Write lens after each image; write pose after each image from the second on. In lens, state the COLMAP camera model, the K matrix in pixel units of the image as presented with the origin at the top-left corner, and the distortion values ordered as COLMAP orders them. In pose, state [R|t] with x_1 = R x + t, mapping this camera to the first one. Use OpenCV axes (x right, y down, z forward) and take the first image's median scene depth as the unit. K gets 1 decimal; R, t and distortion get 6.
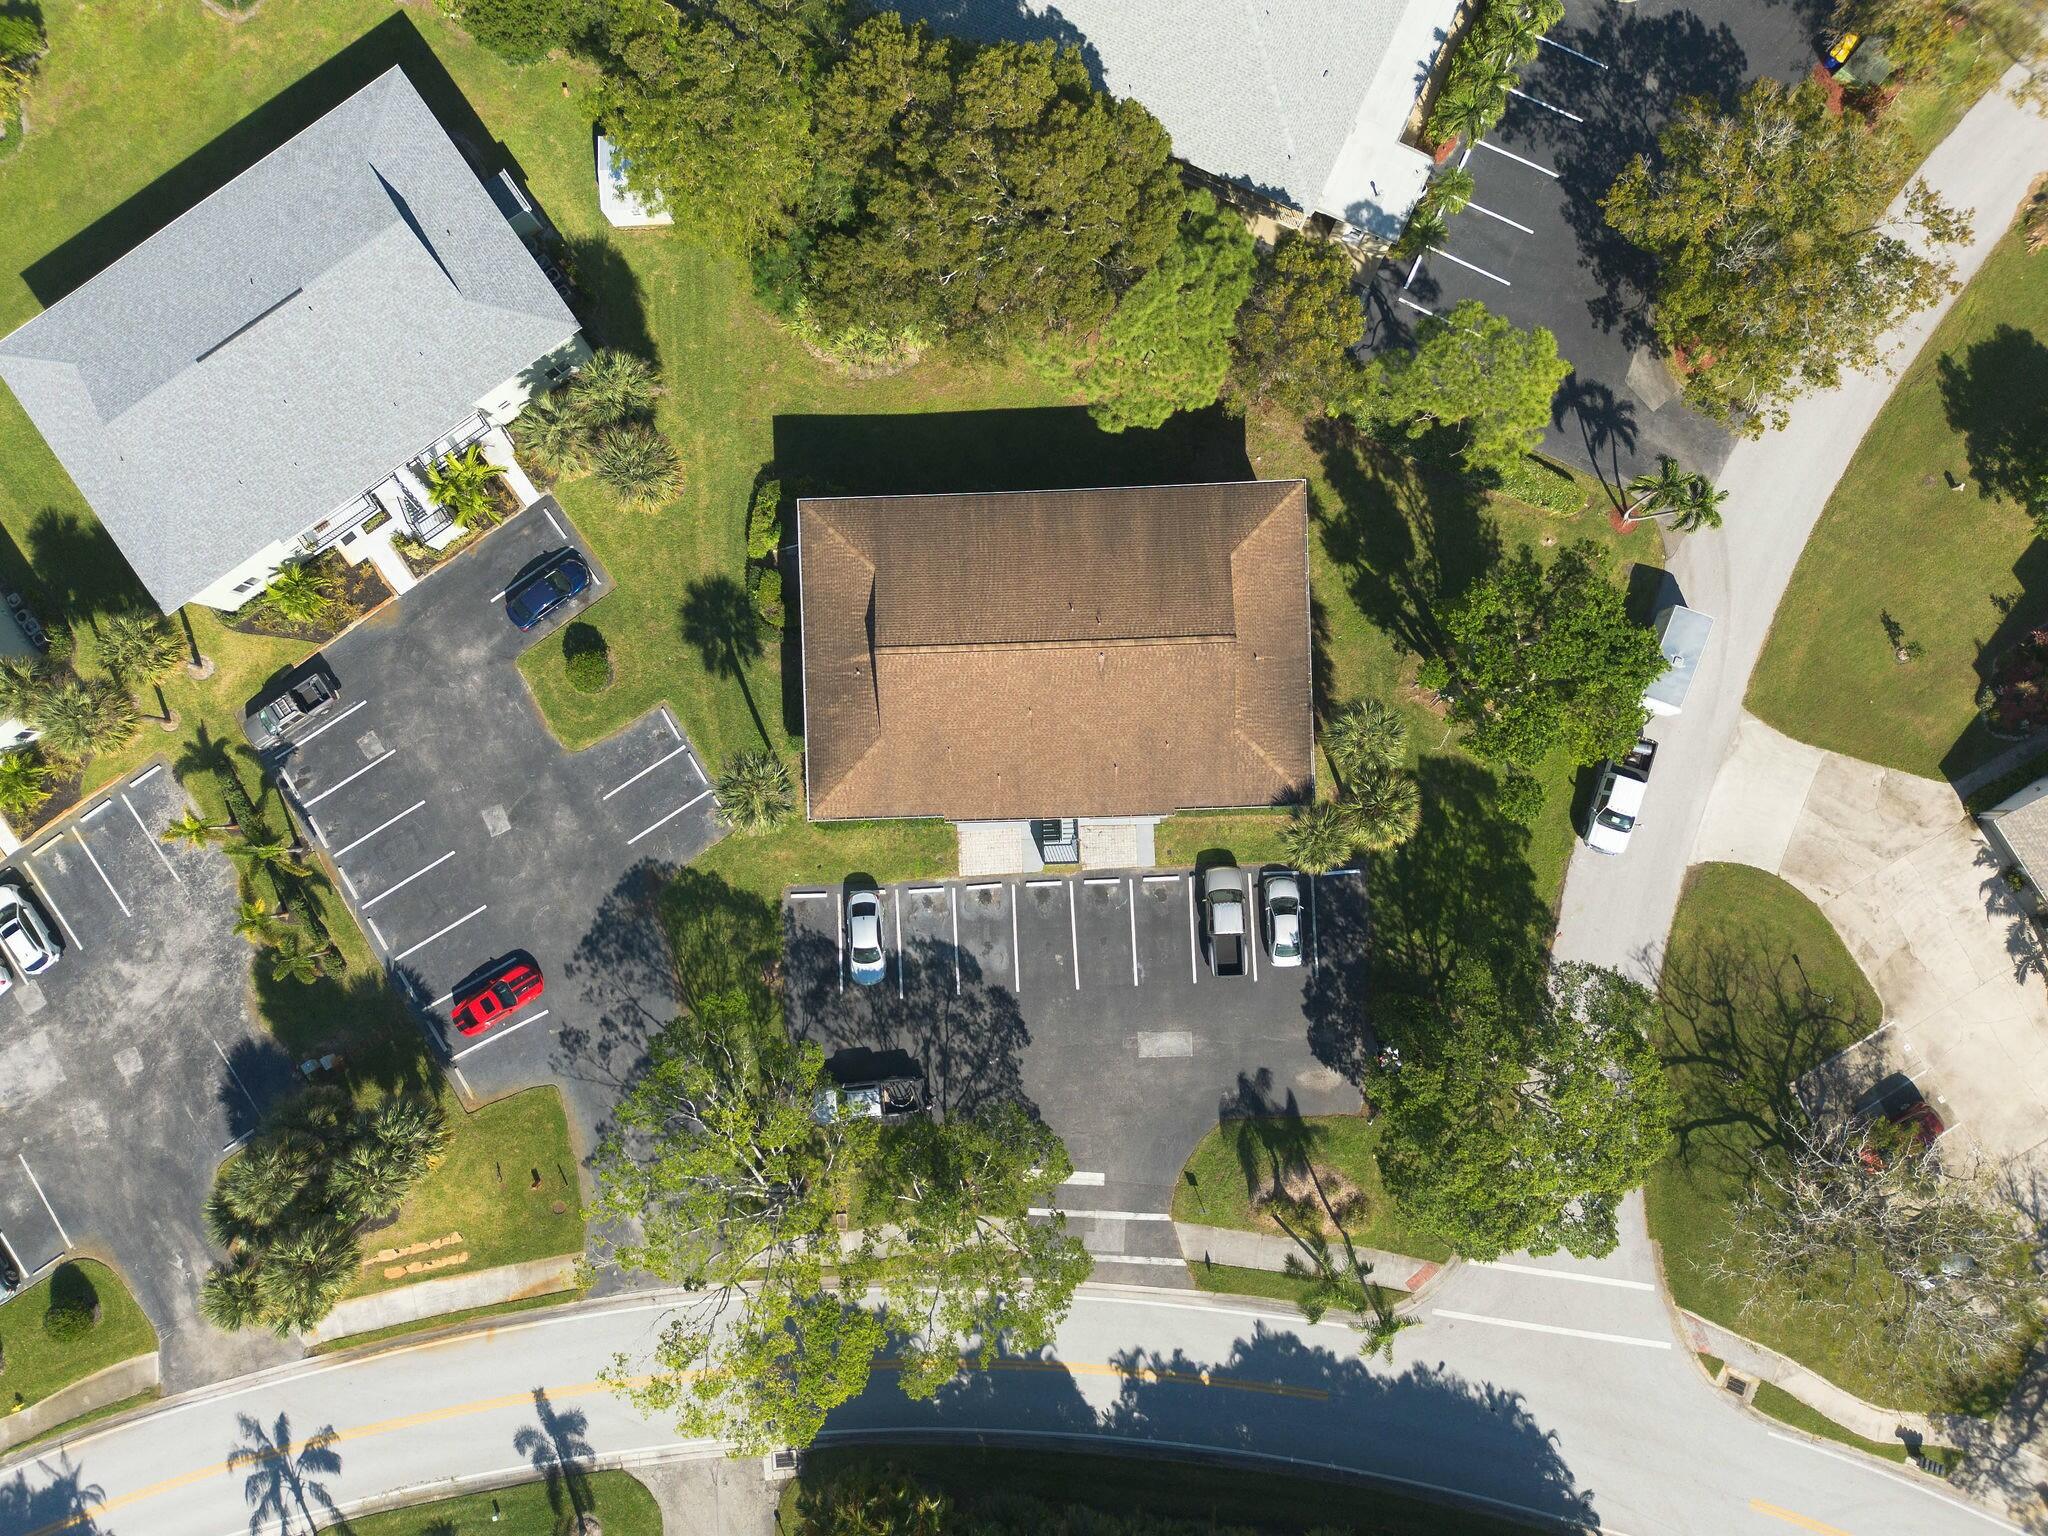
lens RADIAL K [[1448.3, 0, 1019.4], [0, 1448.3, 768.5], [0, 0, 1]] dist [0.056203, -0.056032]
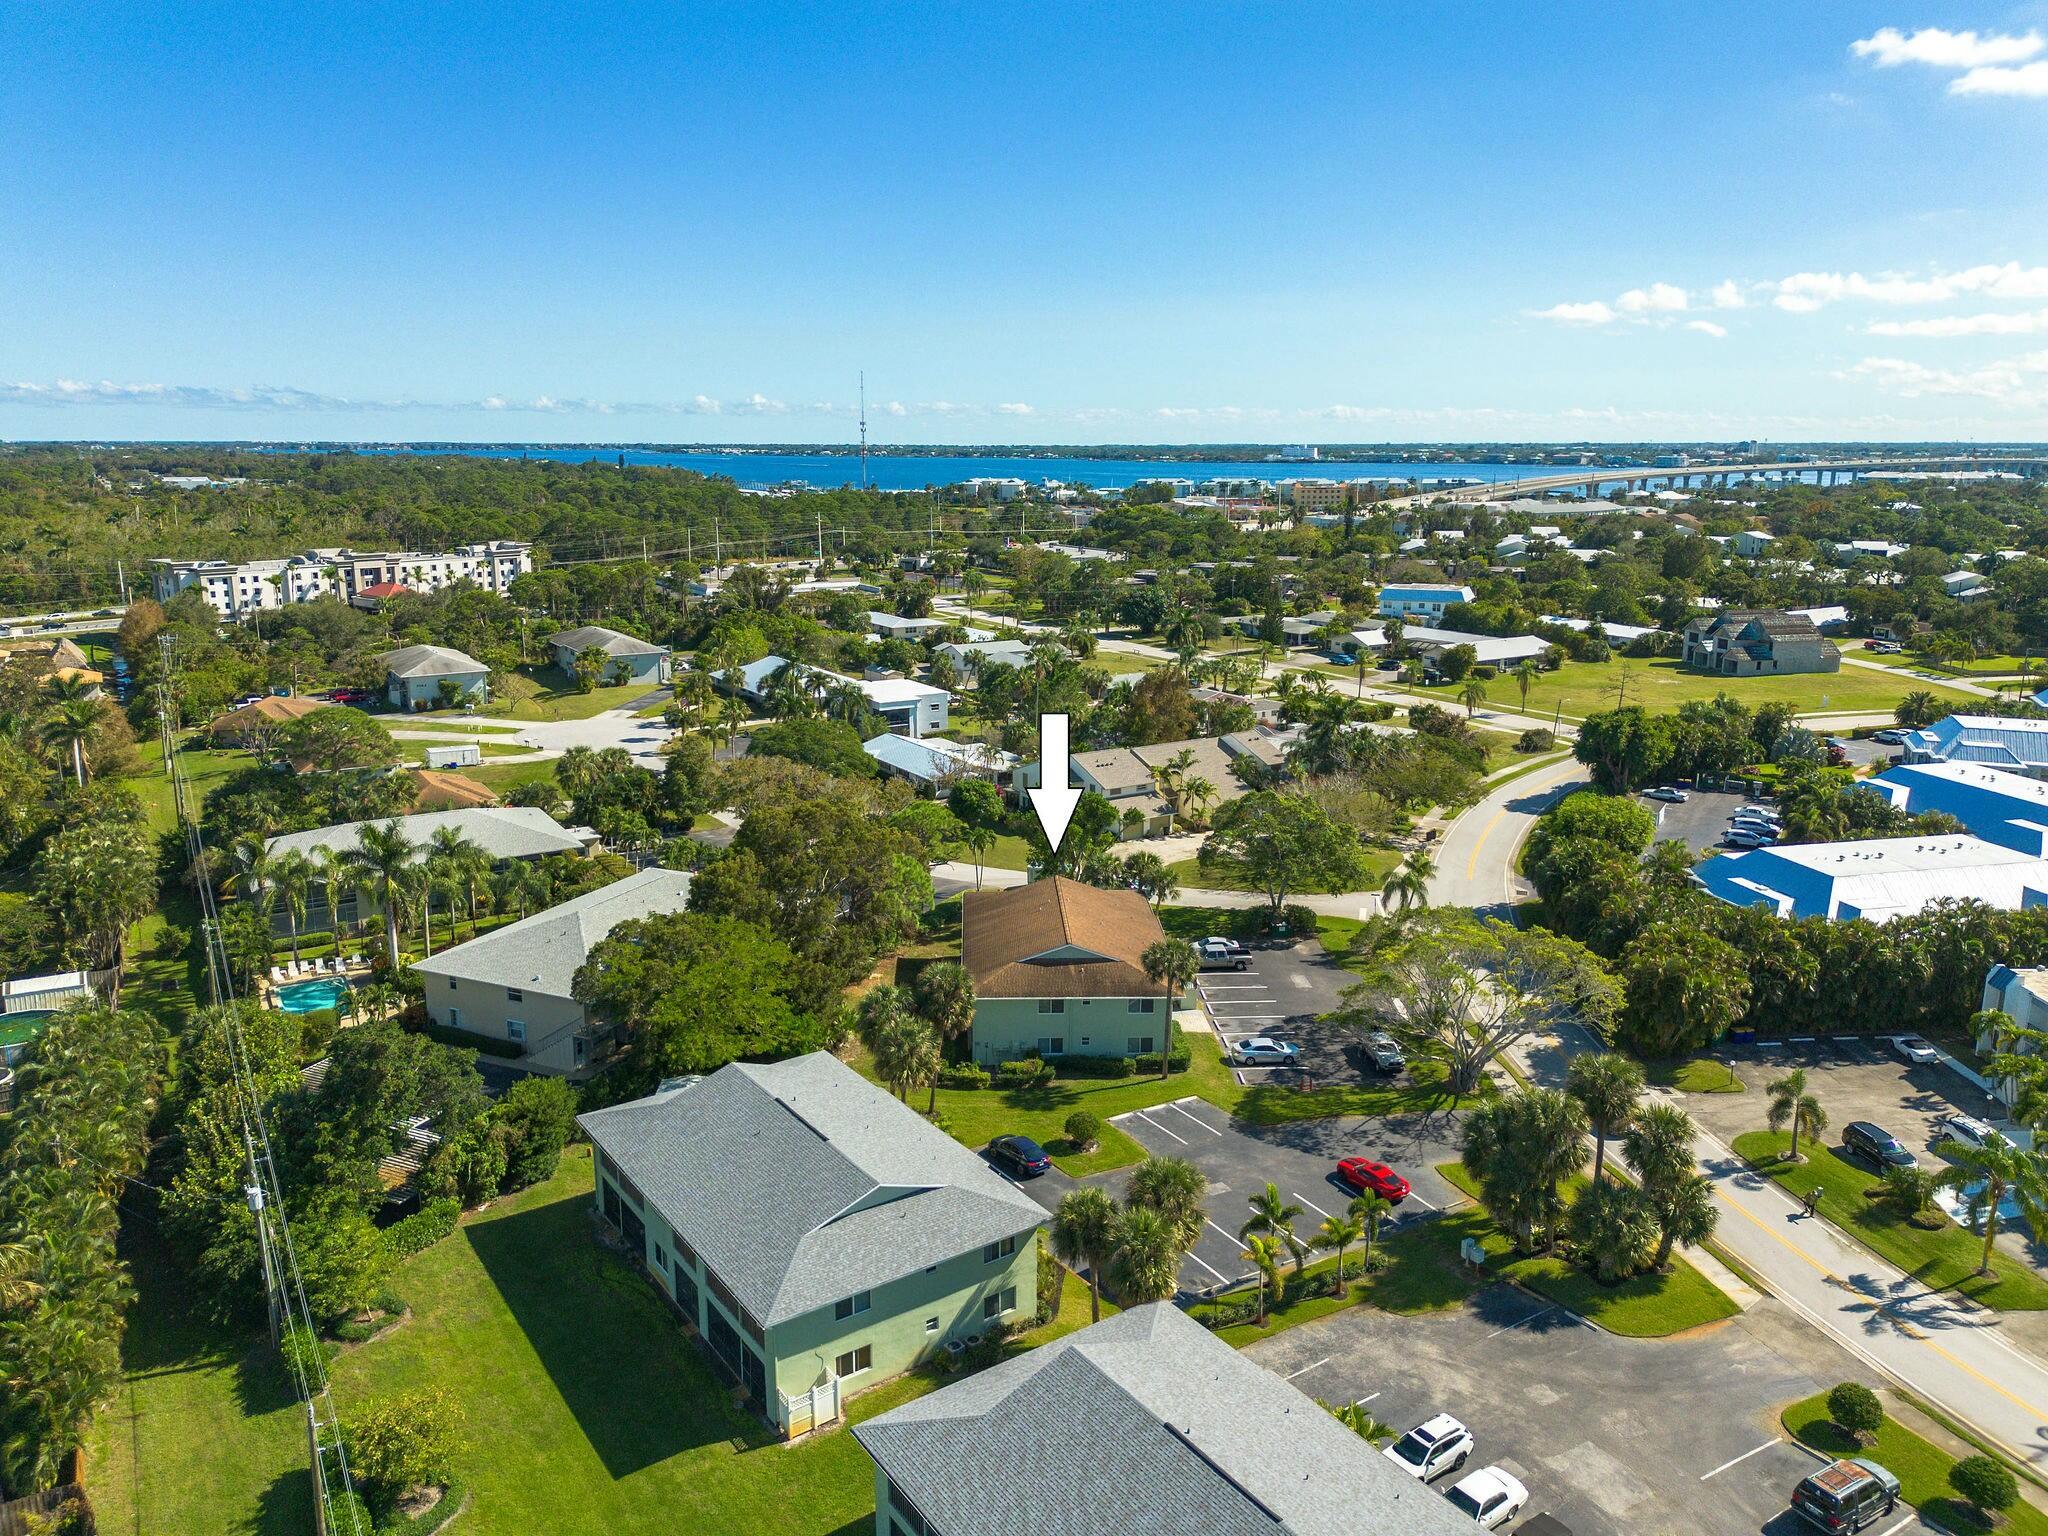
lens RADIAL K [[1448.3, 0, 1019.4], [0, 1448.3, 768.5], [0, 0, 1]] dist [0.056203, -0.056032]
pose [[-0.001648, -0.194850, 0.980832, -1.426651], [0.999643, 0.025820, 0.006809, -0.135217], [-0.026652, 0.980493, 0.194738, 0.468666]]
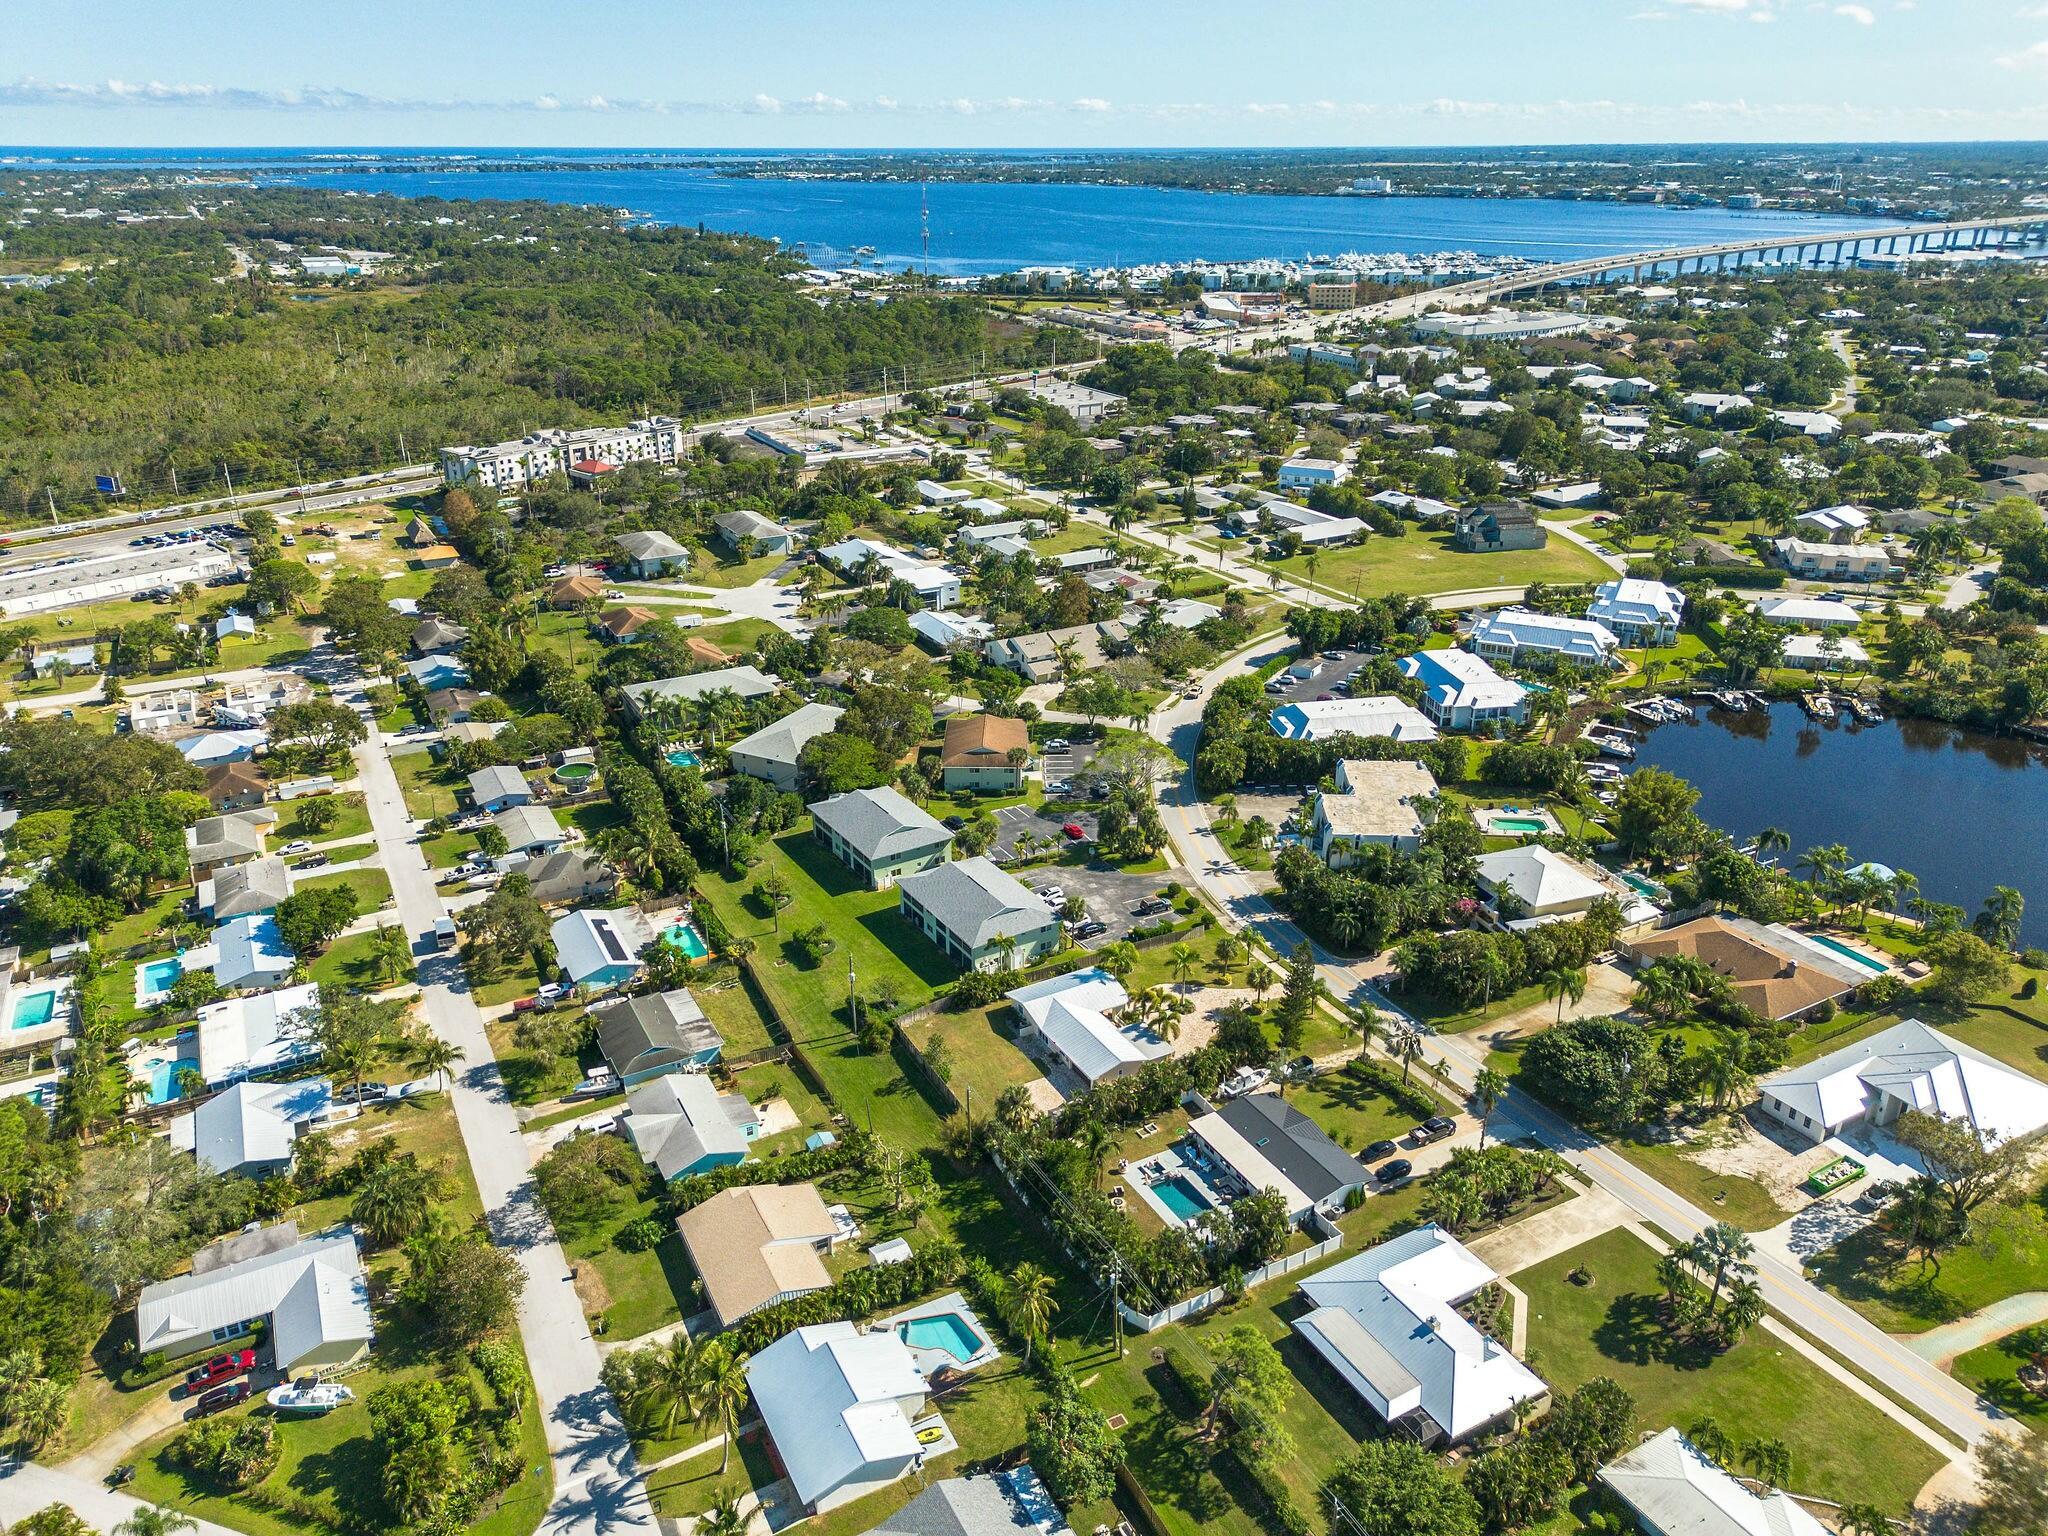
lens RADIAL K [[1436.6, 0, 1024.0], [0, 1436.6, 768.0], [0, 0, 1]] dist [0.104245, -0.125249]
pose [[0.044532, -0.372466, 0.926977, -3.400529], [0.998658, 0.041142, -0.031444, 0.142428], [-0.026426, 0.927133, 0.373799, -0.375816]]
